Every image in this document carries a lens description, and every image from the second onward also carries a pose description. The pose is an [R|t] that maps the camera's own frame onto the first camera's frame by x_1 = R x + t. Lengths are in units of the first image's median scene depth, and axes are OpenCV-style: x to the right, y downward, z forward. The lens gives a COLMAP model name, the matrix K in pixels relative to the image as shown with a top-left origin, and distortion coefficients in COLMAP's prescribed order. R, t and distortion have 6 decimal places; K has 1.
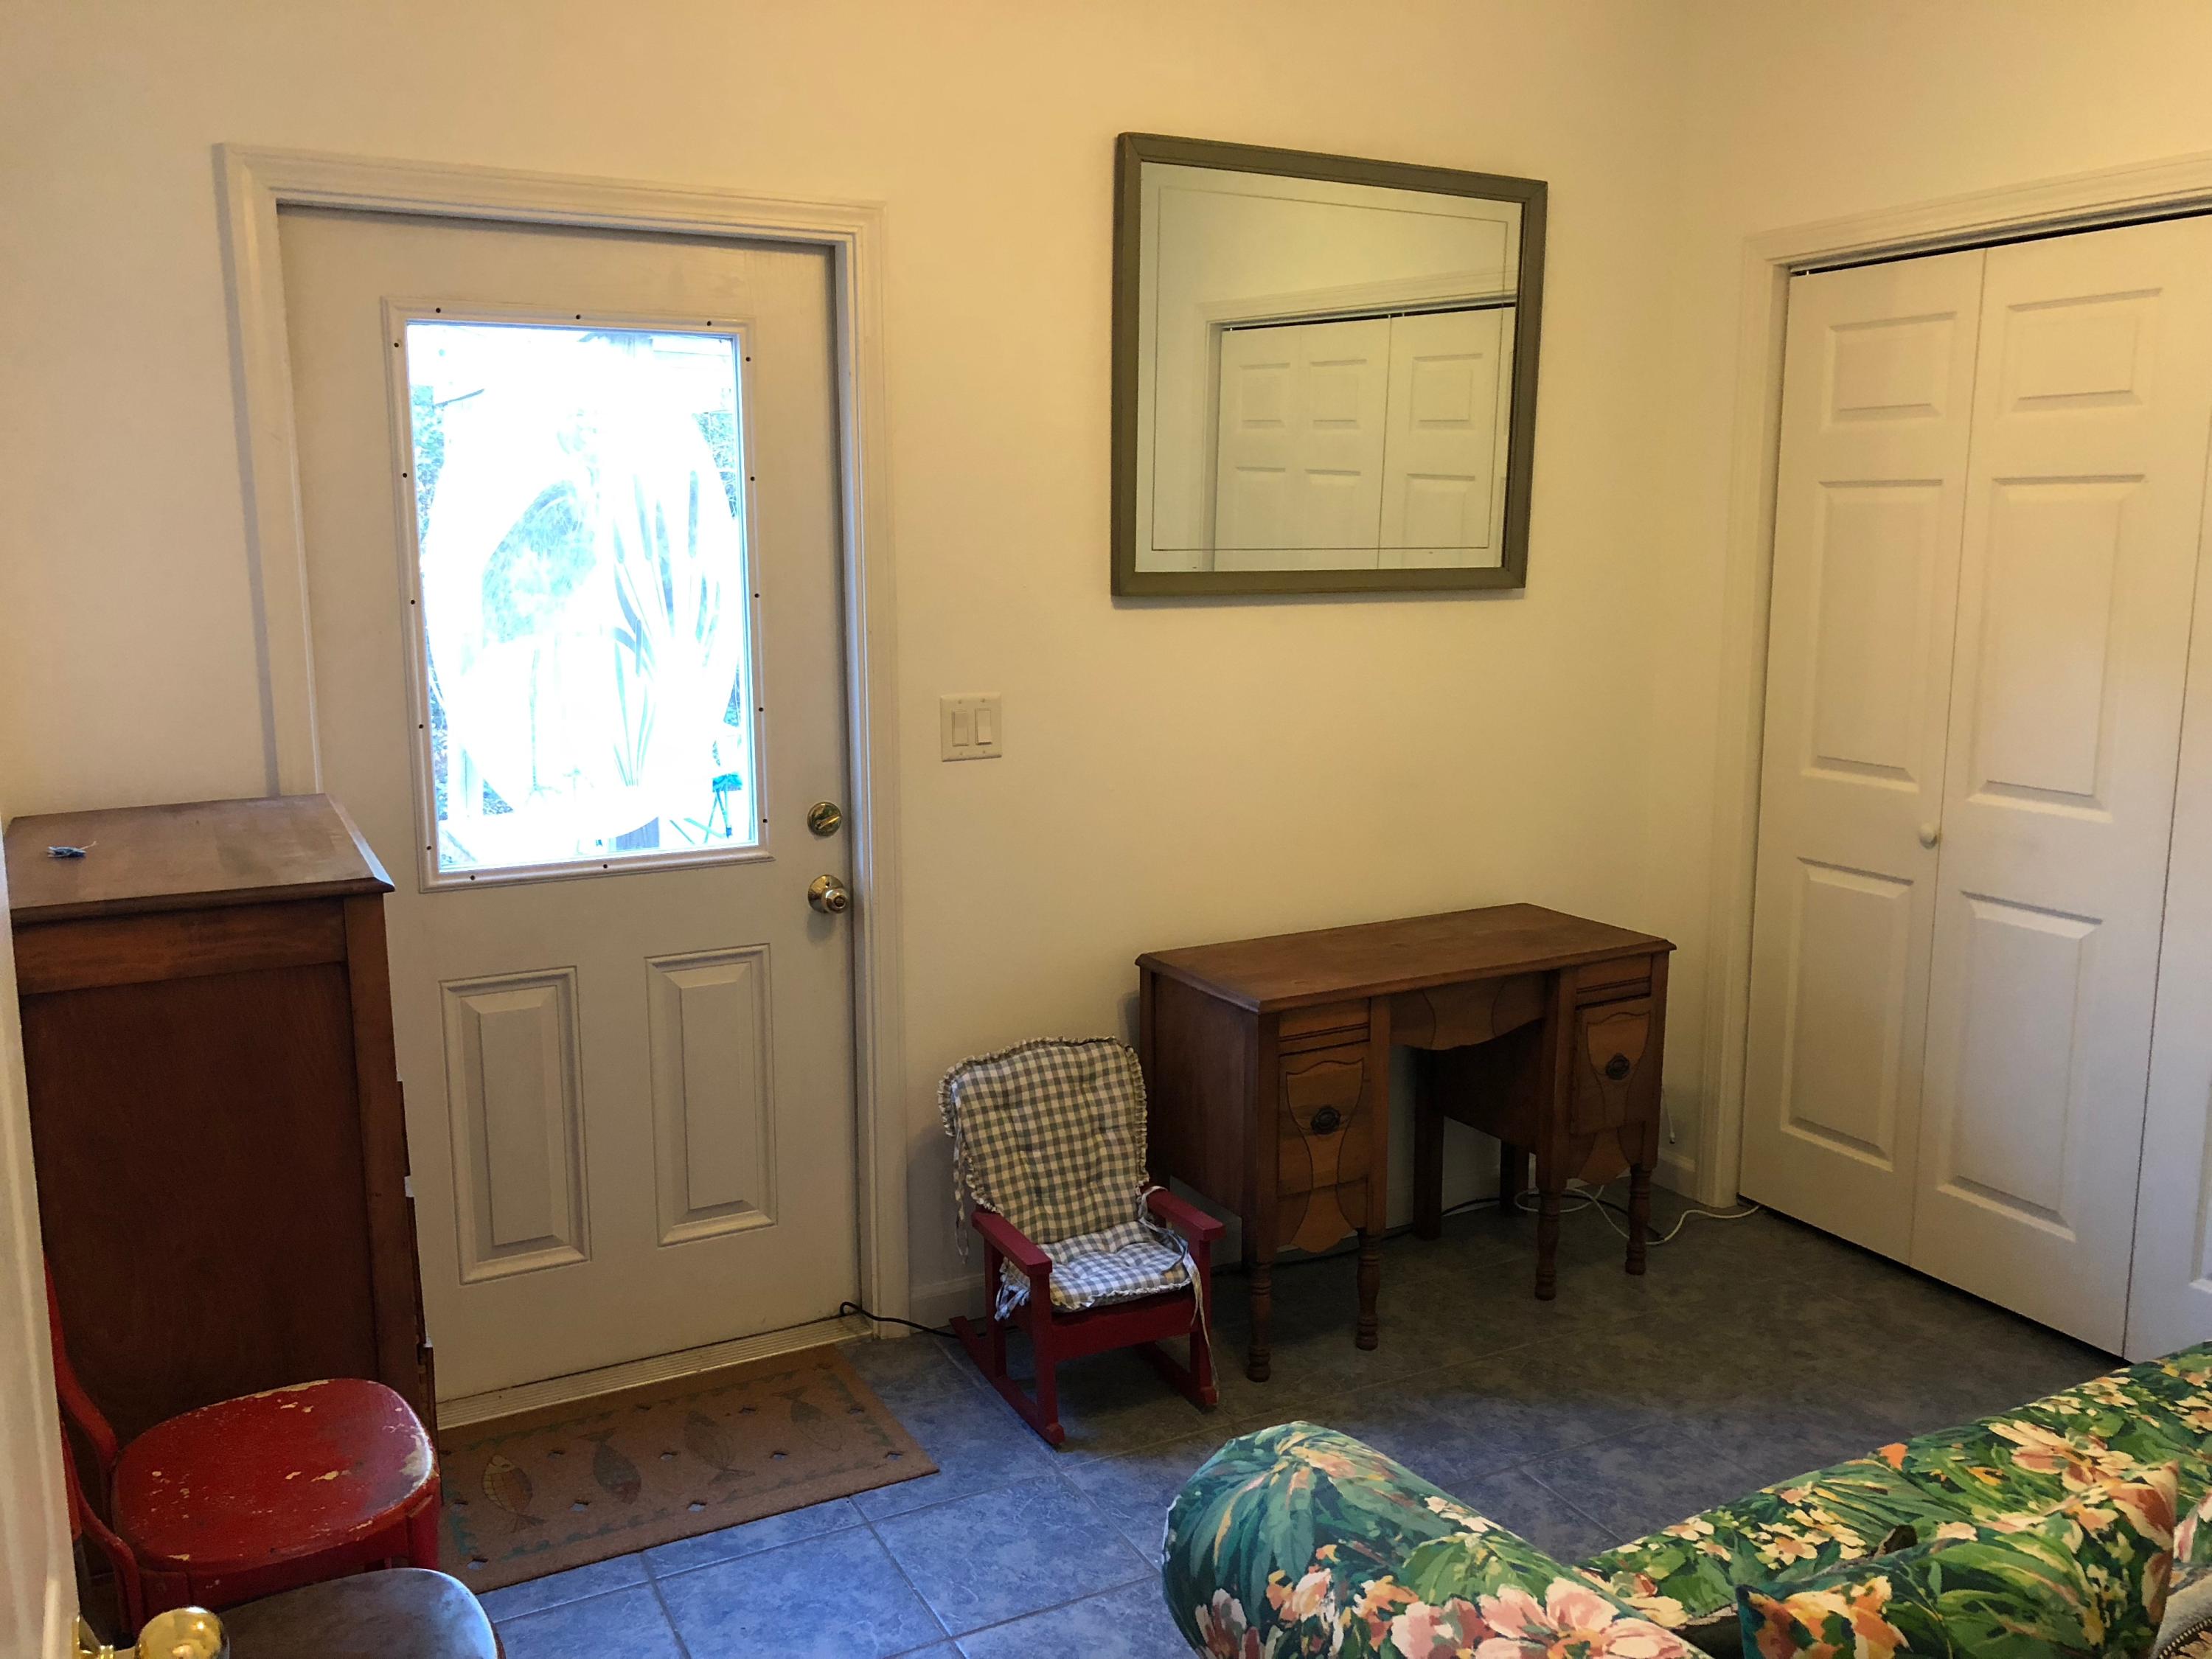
lens RADIAL K [[1805.1, 0, 1106.0], [0, 1805.1, 829.5], [0, 0, 1]] dist [0.085360, -0.099676]
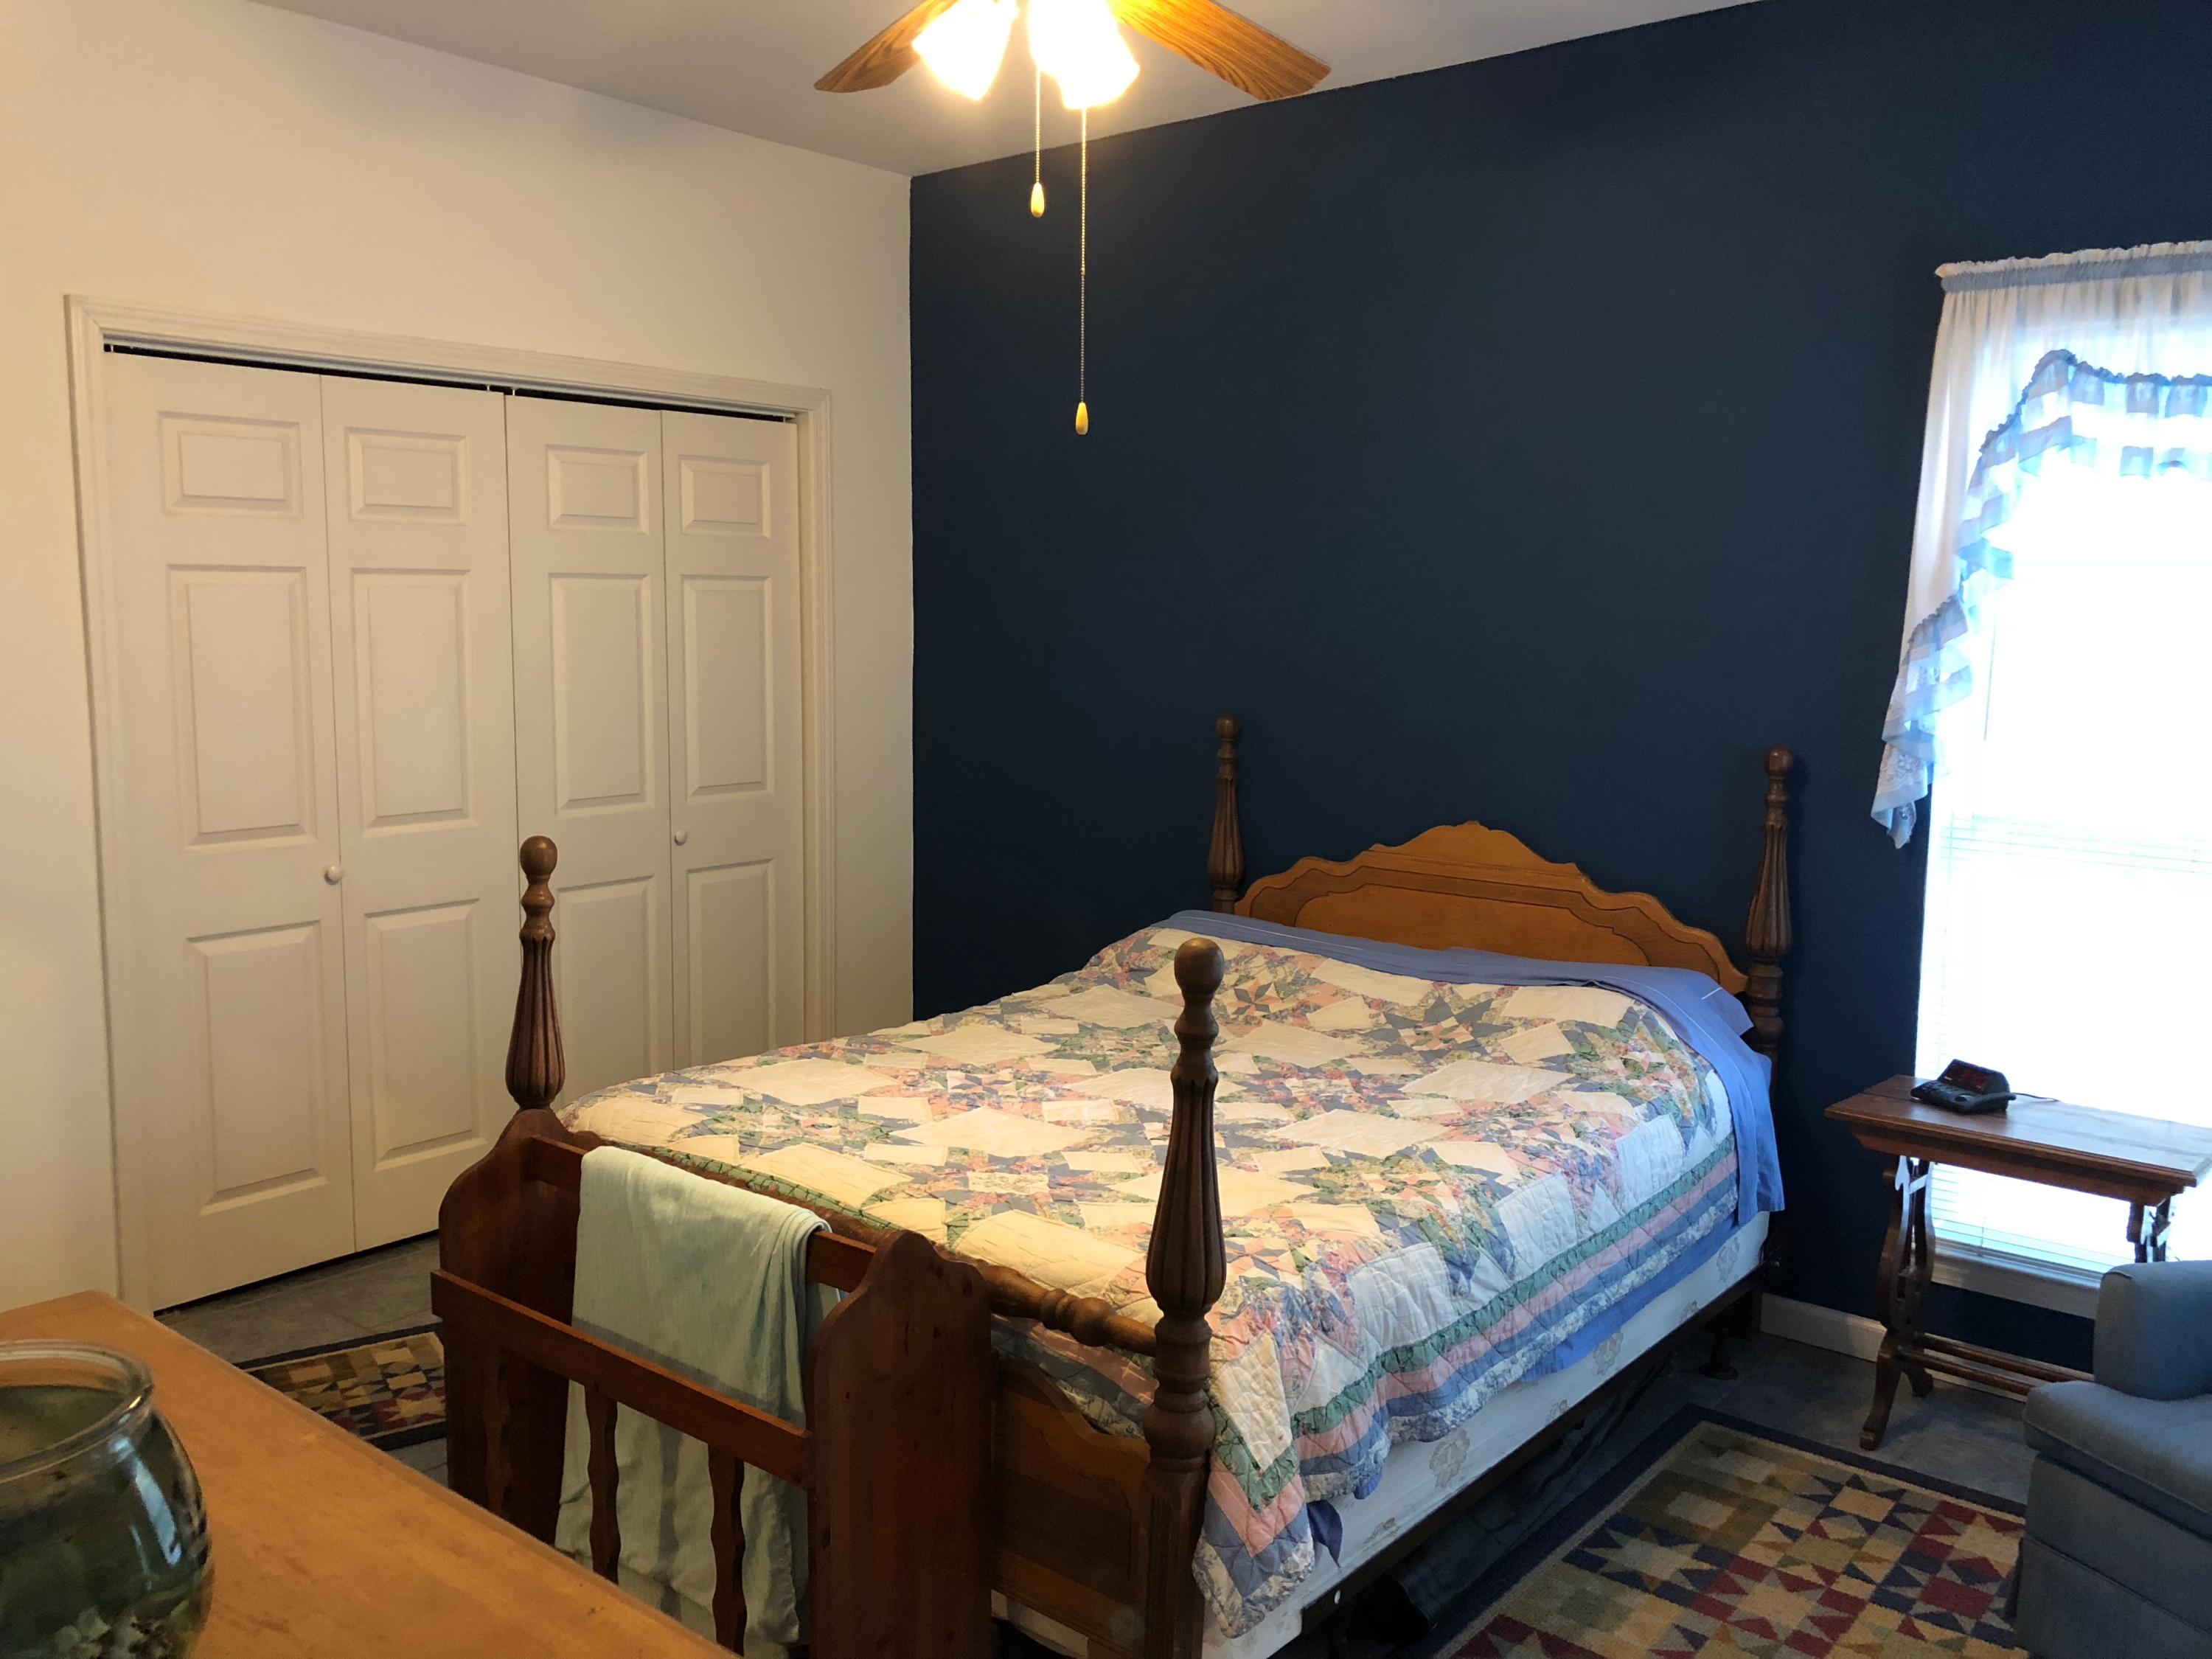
lens RADIAL K [[1805.1, 0, 1106.0], [0, 1805.1, 829.5], [0, 0, 1]] dist [0.085360, -0.099676]
pose [[-0.380712, -0.129679, 0.915555, -0.773542], [0.148641, 0.968659, 0.199010, -0.179690], [-0.912669, 0.211855, -0.349504, 0.946198]]
